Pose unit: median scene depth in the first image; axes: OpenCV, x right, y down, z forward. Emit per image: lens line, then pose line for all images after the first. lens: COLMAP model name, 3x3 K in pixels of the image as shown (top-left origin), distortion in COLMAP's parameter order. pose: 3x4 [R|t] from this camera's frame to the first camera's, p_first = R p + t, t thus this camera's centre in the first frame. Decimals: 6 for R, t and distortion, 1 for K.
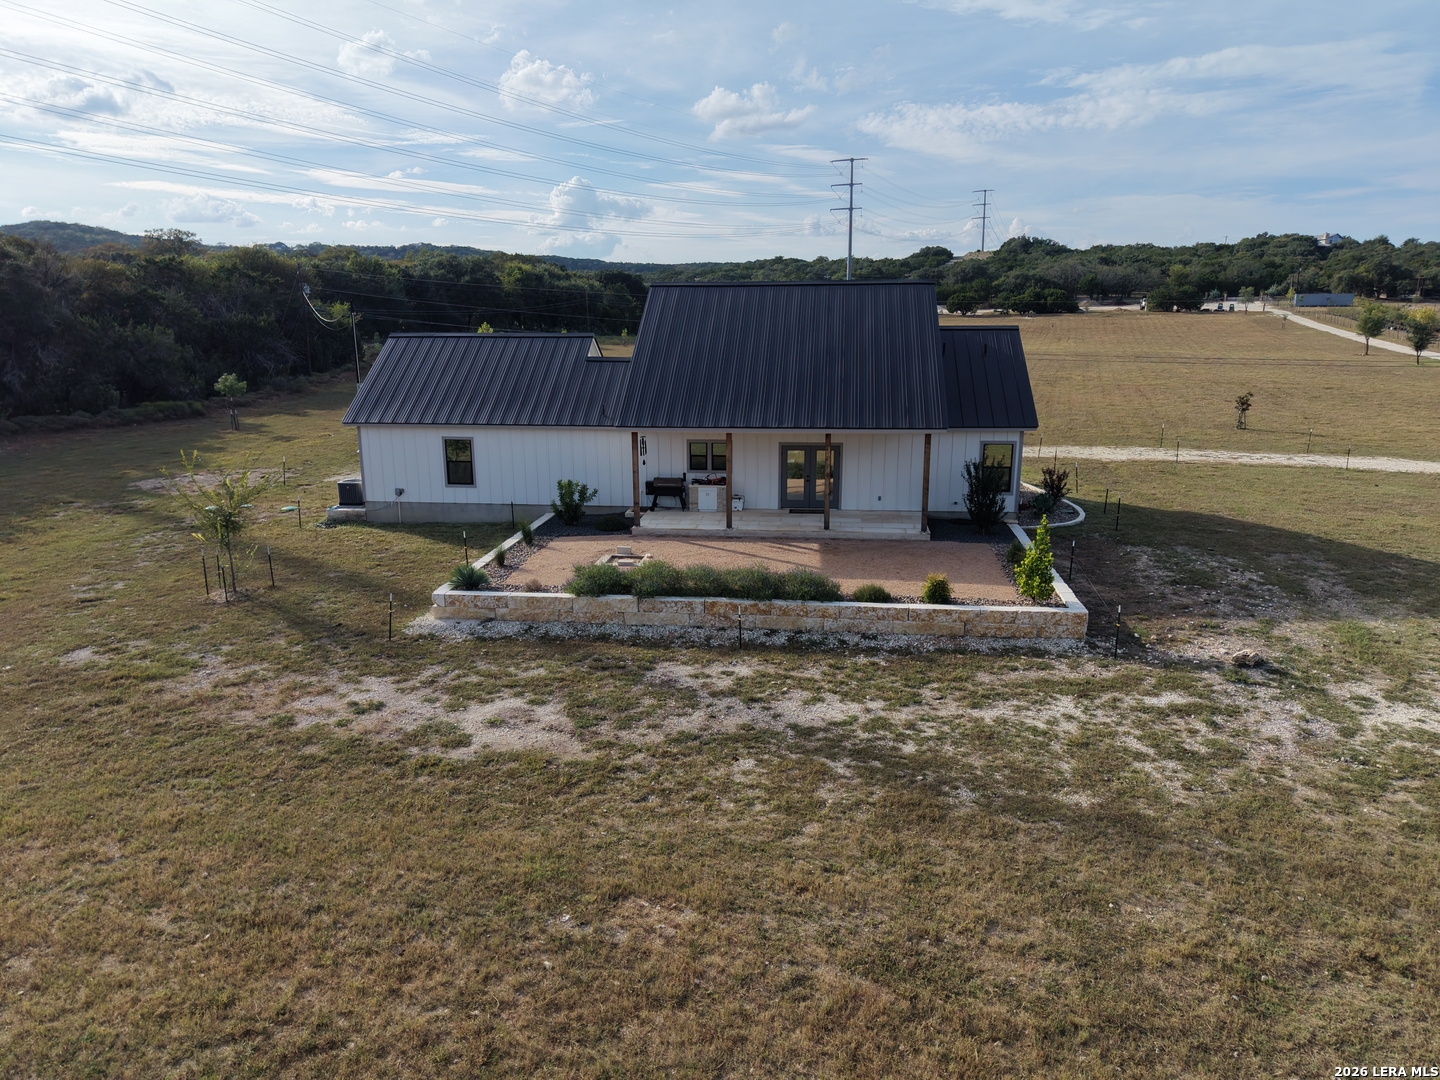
lens RADIAL K [[927.7, 0, 728.1], [0, 927.7, 538.9], [0, 0, 1]] dist [0.053352, -0.049441]
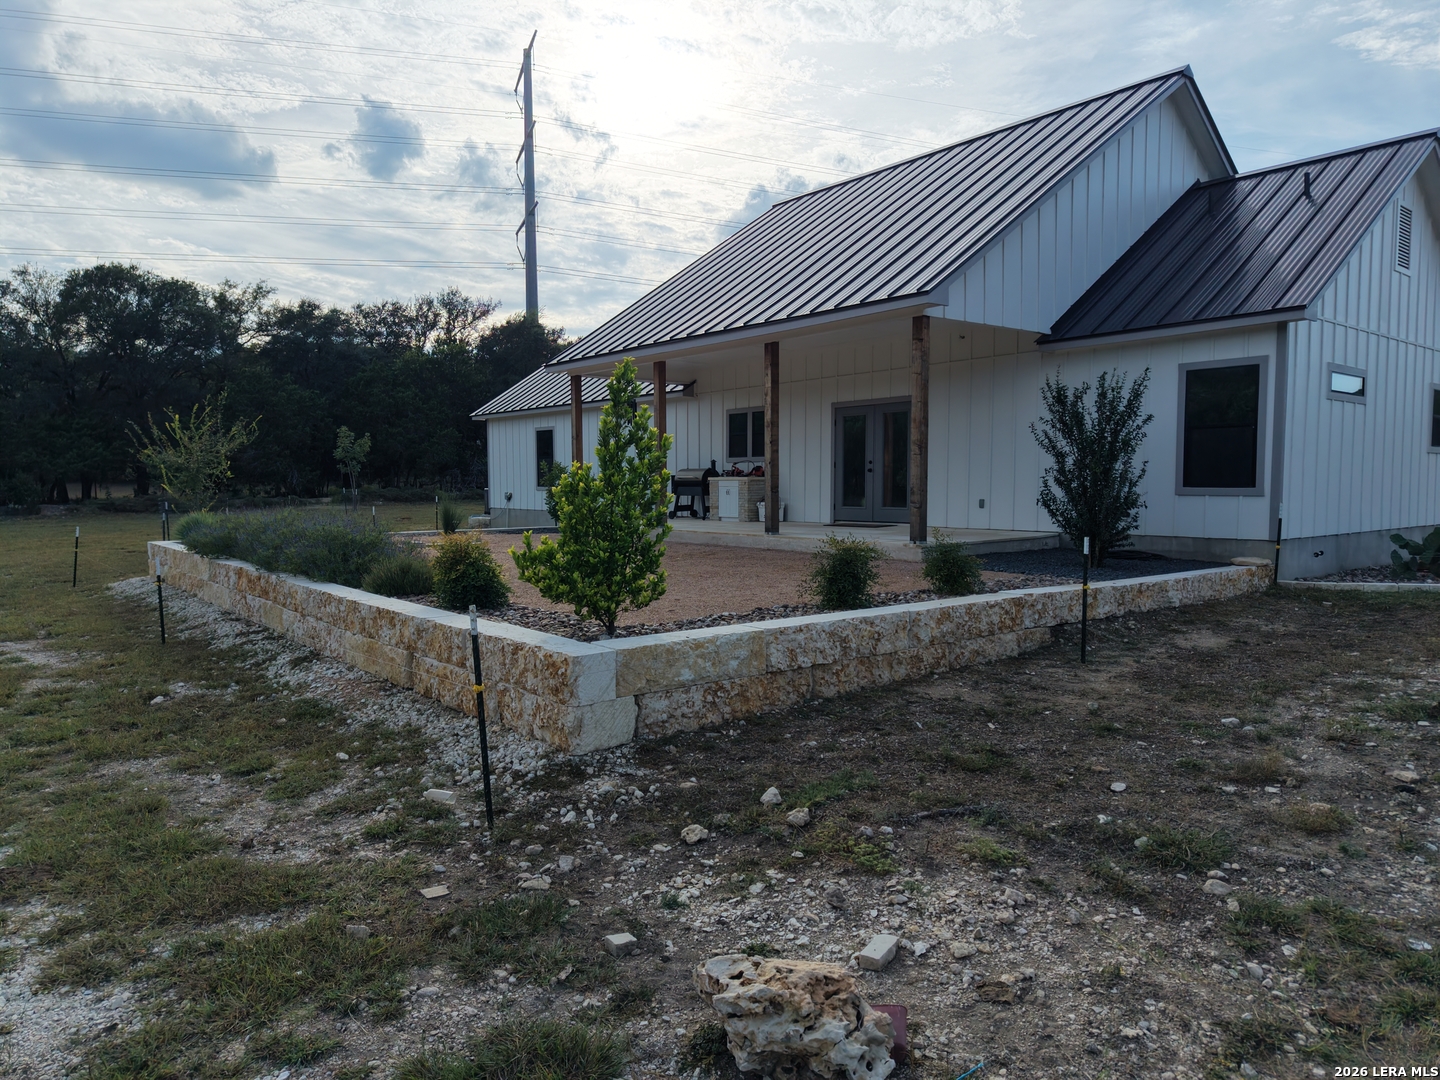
lens RADIAL K [[927.7, 0, 728.1], [0, 927.7, 538.9], [0, 0, 1]] dist [0.053352, -0.049441]
pose [[0.709751, 0.044617, -0.703038, 0.275693], [-0.159685, 0.982204, -0.098875, 0.028128], [0.686115, 0.182441, 0.704245, 0.400591]]
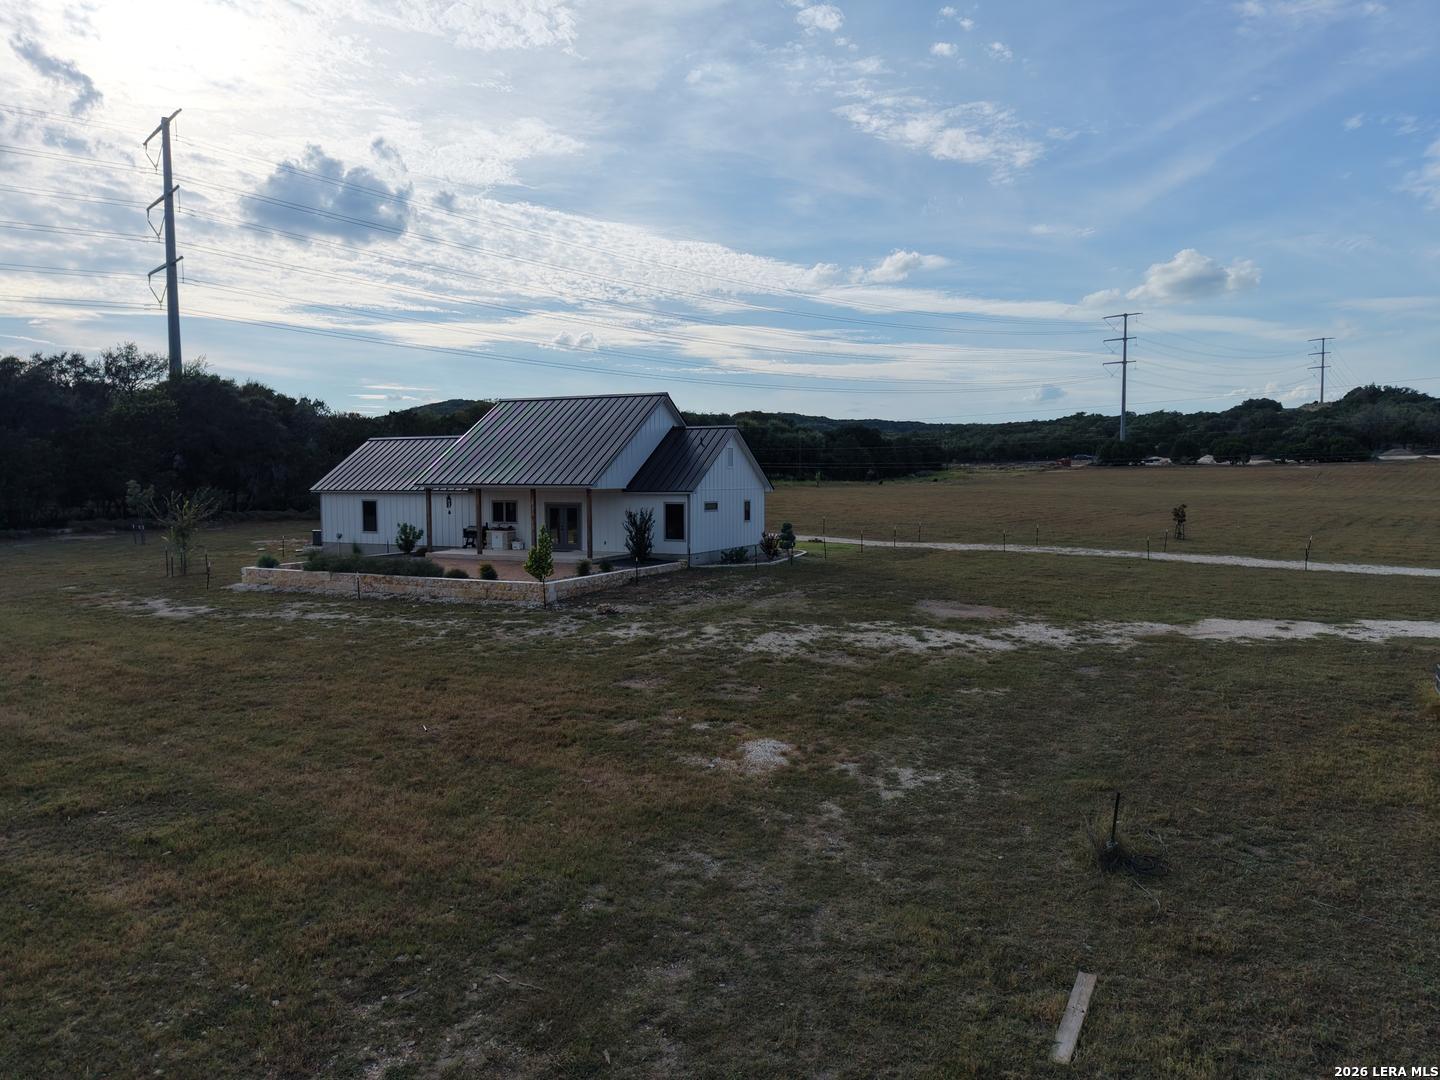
lens RADIAL K [[927.7, 0, 728.1], [0, 927.7, 538.9], [0, 0, 1]] dist [0.053352, -0.049441]
pose [[0.945924, 0.024607, -0.323452, 0.528998], [-0.077589, 0.985339, -0.151945, 0.098112], [0.314971, 0.168824, 0.933965, -0.146642]]
